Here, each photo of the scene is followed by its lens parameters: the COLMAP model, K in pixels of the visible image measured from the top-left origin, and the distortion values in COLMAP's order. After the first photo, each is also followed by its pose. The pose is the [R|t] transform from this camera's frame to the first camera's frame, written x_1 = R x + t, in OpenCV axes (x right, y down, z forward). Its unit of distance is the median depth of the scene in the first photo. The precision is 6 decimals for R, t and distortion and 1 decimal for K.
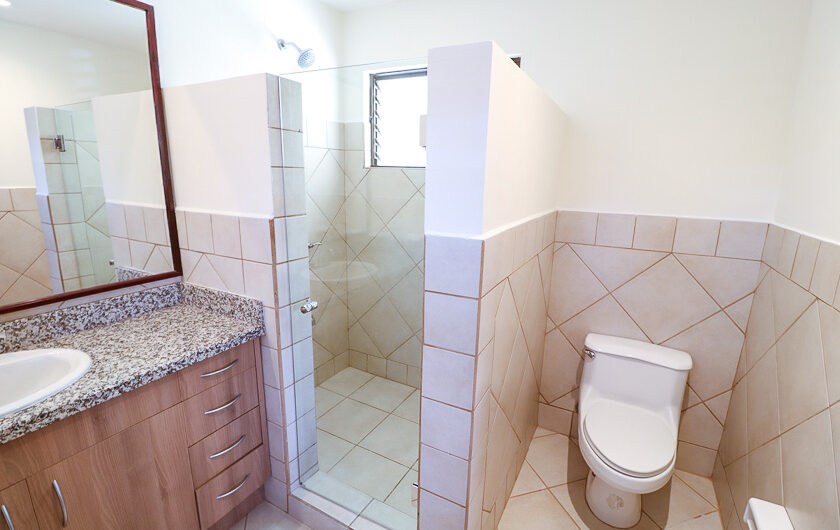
lens RADIAL K [[388.4, 0, 427.2], [0, 388.4, 262.4], [0, 0, 1]] dist [-0.004618, -0.009711]
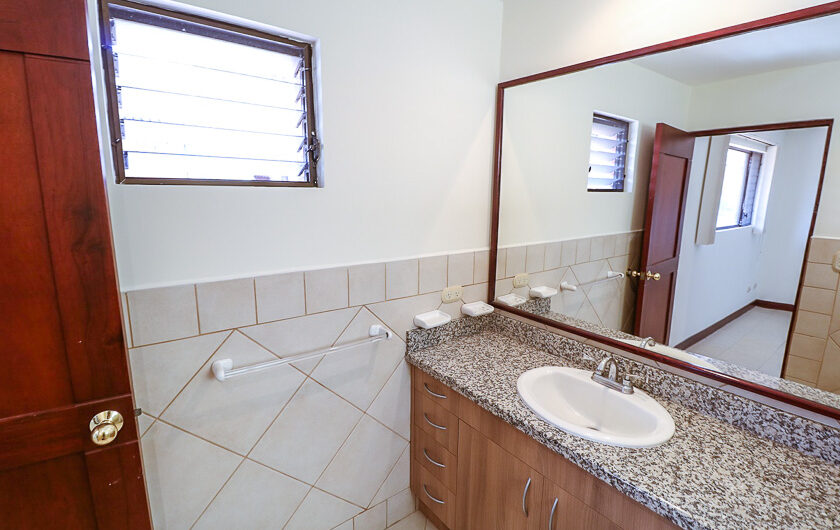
lens RADIAL K [[388.4, 0, 427.2], [0, 388.4, 262.4], [0, 0, 1]] dist [-0.004618, -0.009711]
pose [[-0.411147, 0.132685, -0.901861, 0.112675], [-0.231953, 0.941557, 0.244270, -0.221266], [0.881564, 0.309621, -0.356342, 0.613328]]
